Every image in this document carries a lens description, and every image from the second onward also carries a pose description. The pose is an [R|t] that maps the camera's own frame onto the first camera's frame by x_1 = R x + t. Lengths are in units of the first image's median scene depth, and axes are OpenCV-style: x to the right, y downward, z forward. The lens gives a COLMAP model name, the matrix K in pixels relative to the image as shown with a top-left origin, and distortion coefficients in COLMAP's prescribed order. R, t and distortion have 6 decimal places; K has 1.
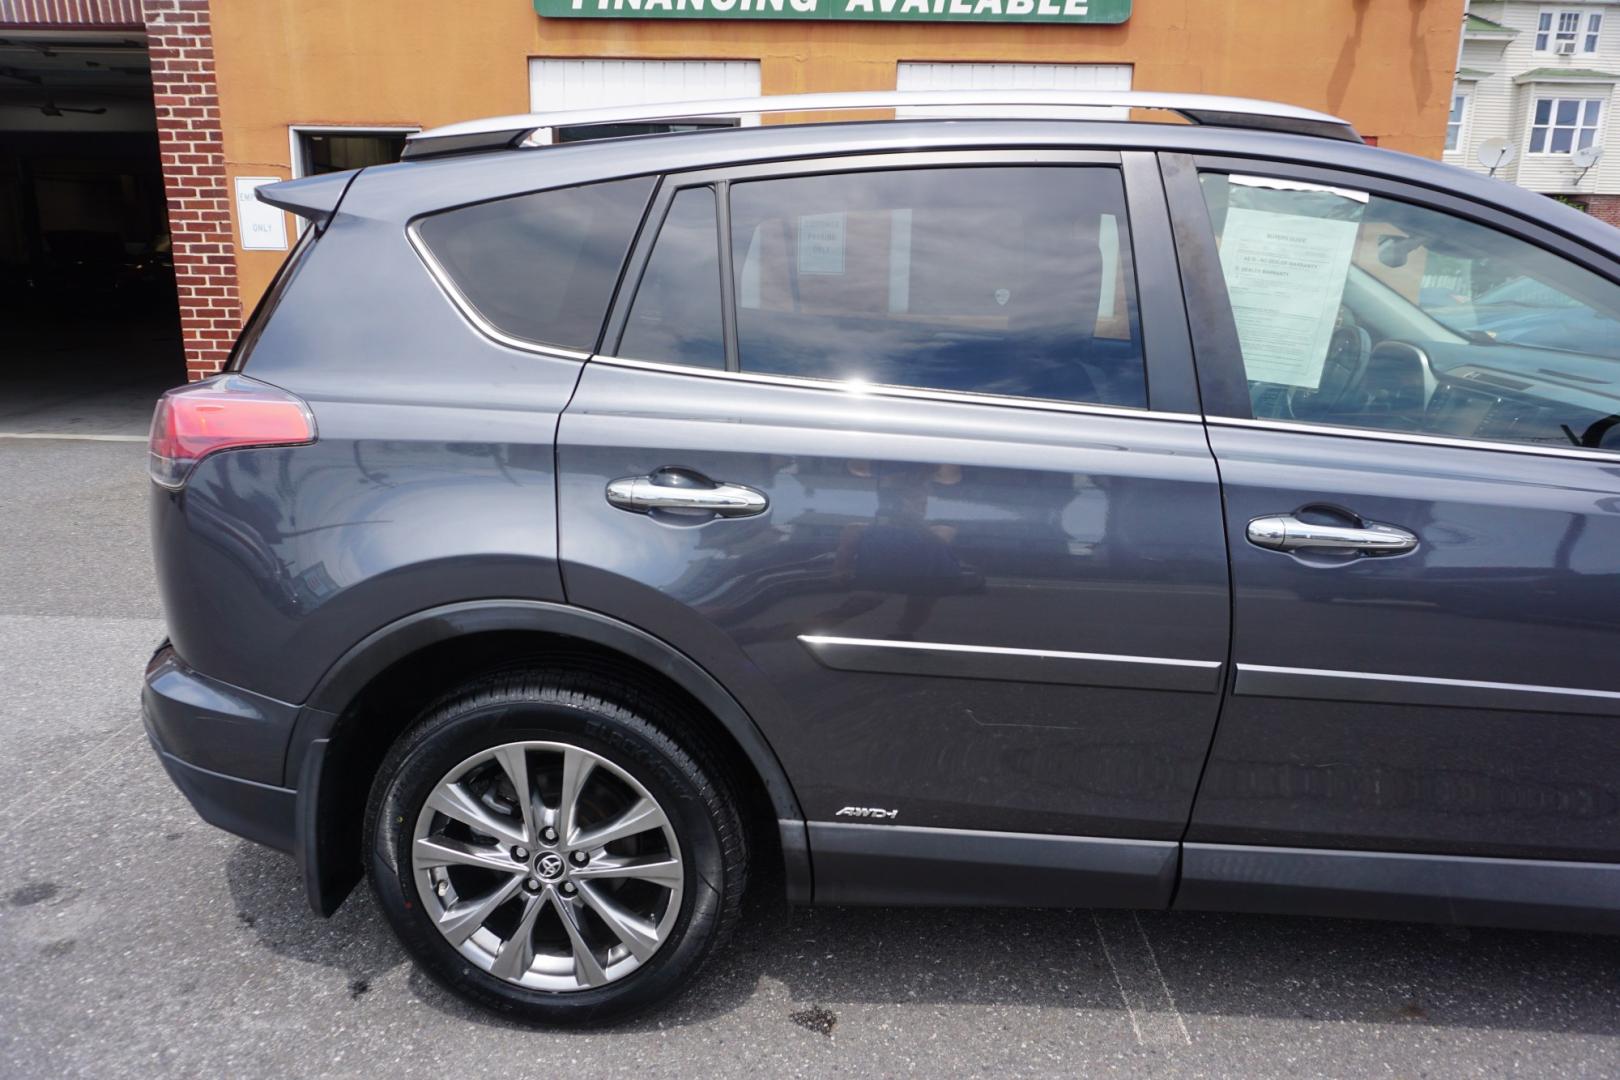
lens RADIAL K [[1087.0, 0, 806.2], [0, 1087.0, 535.5], [0, 0, 1]] dist [-0.045035, 0.033288]
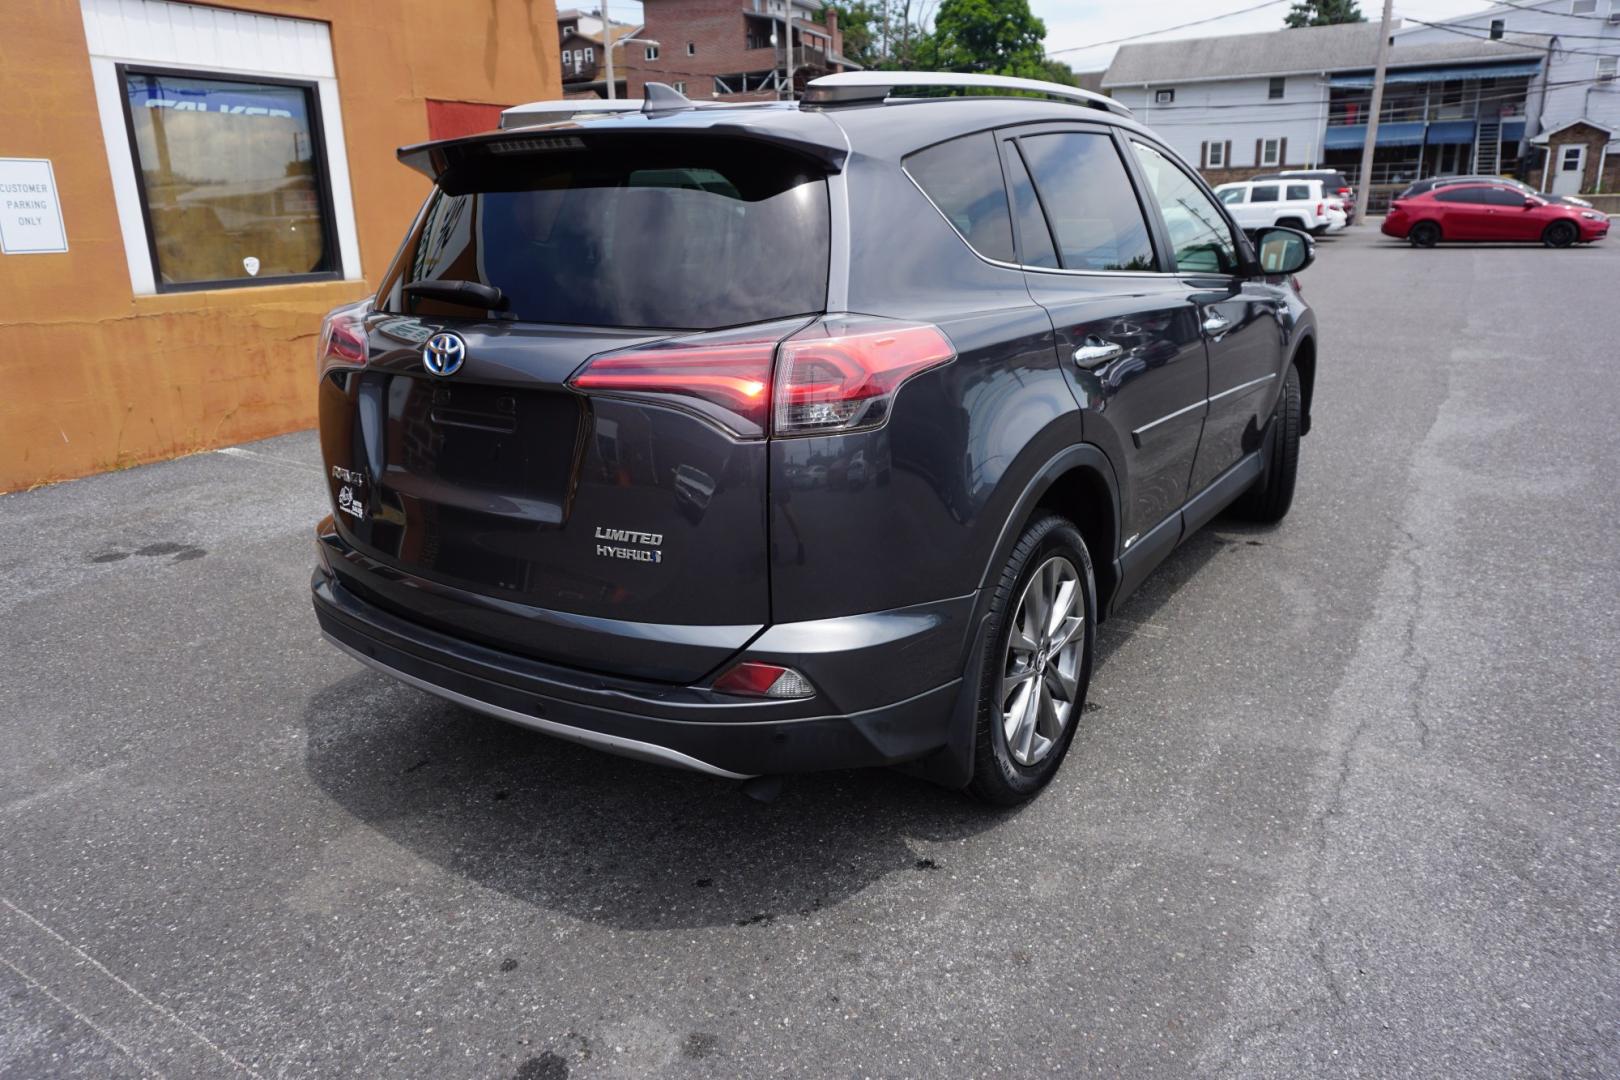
lens RADIAL K [[1087.0, 0, 803.9], [0, 1087.0, 537.2], [0, 0, 1]] dist [-0.045035, 0.033288]
pose [[0.508623, -0.271200, 0.817162, -1.376416], [0.247464, 0.955096, 0.162950, -0.117753], [-0.824660, 0.119338, 0.552896, 0.477607]]
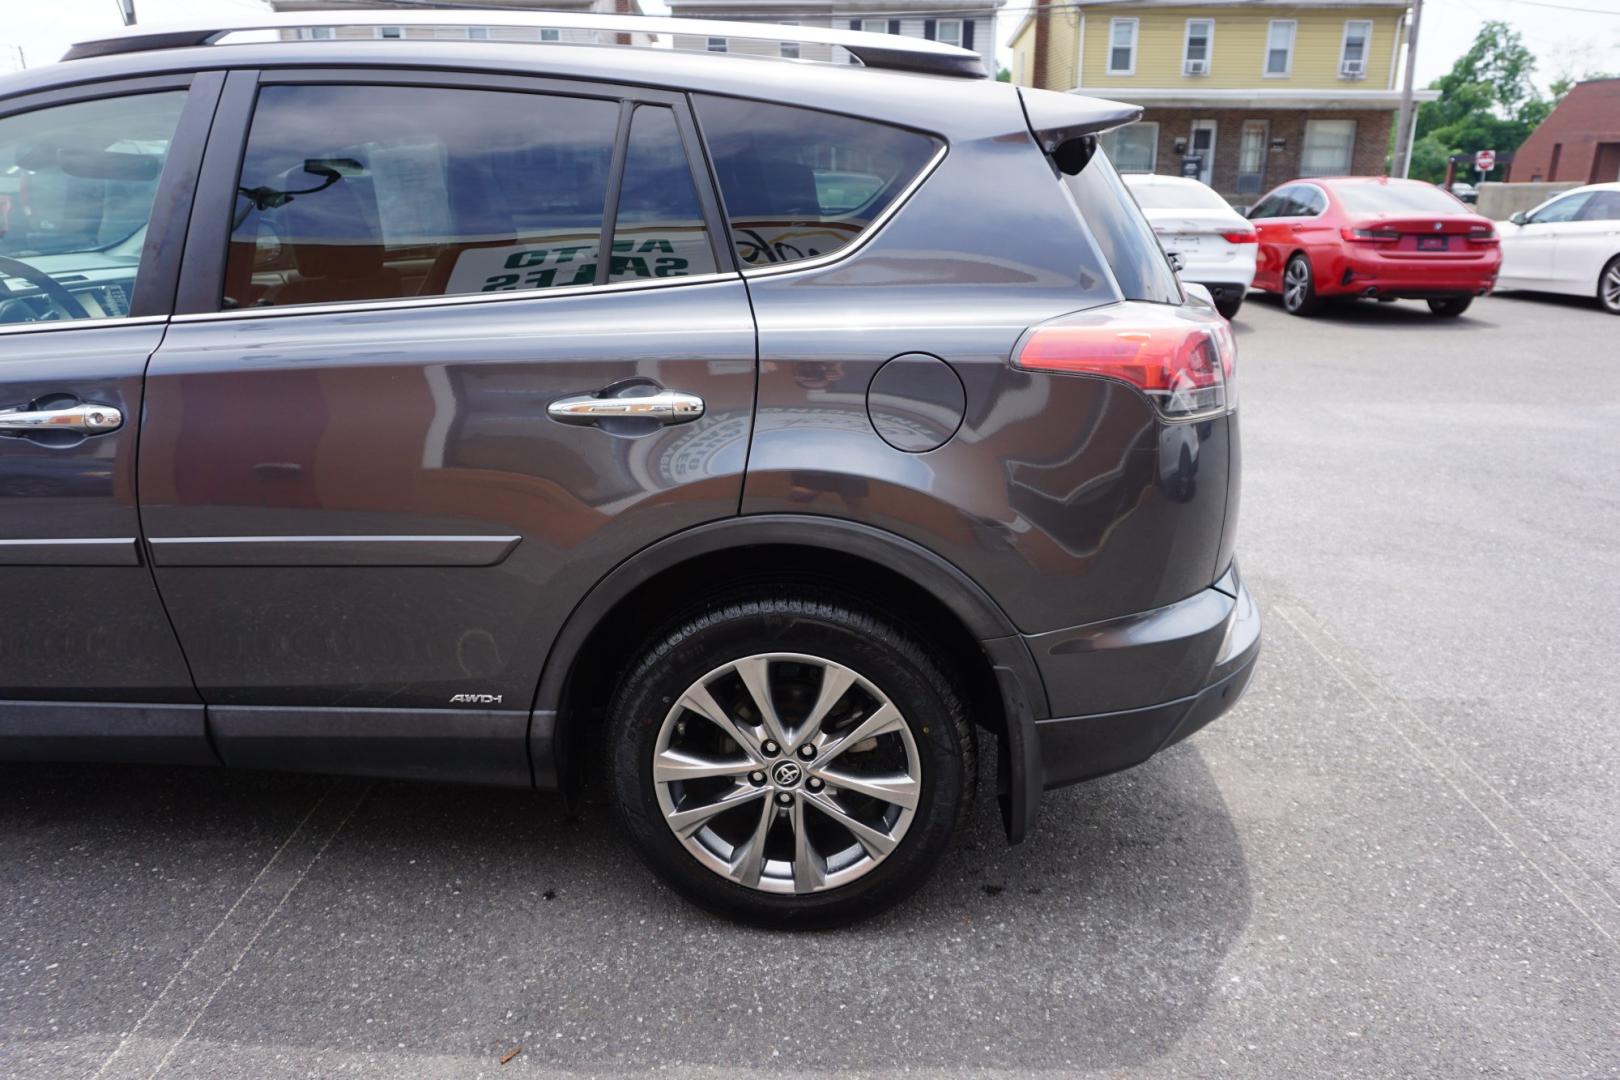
lens RADIAL K [[1087.0, 0, 805.5], [0, 1087.0, 533.0], [0, 0, 1]] dist [-0.045035, 0.033288]
pose [[-0.999934, -0.010047, -0.005646, -0.185466], [-0.011497, 0.835171, 0.549871, -0.667917], [-0.000809, 0.549899, -0.835231, 2.517311]]
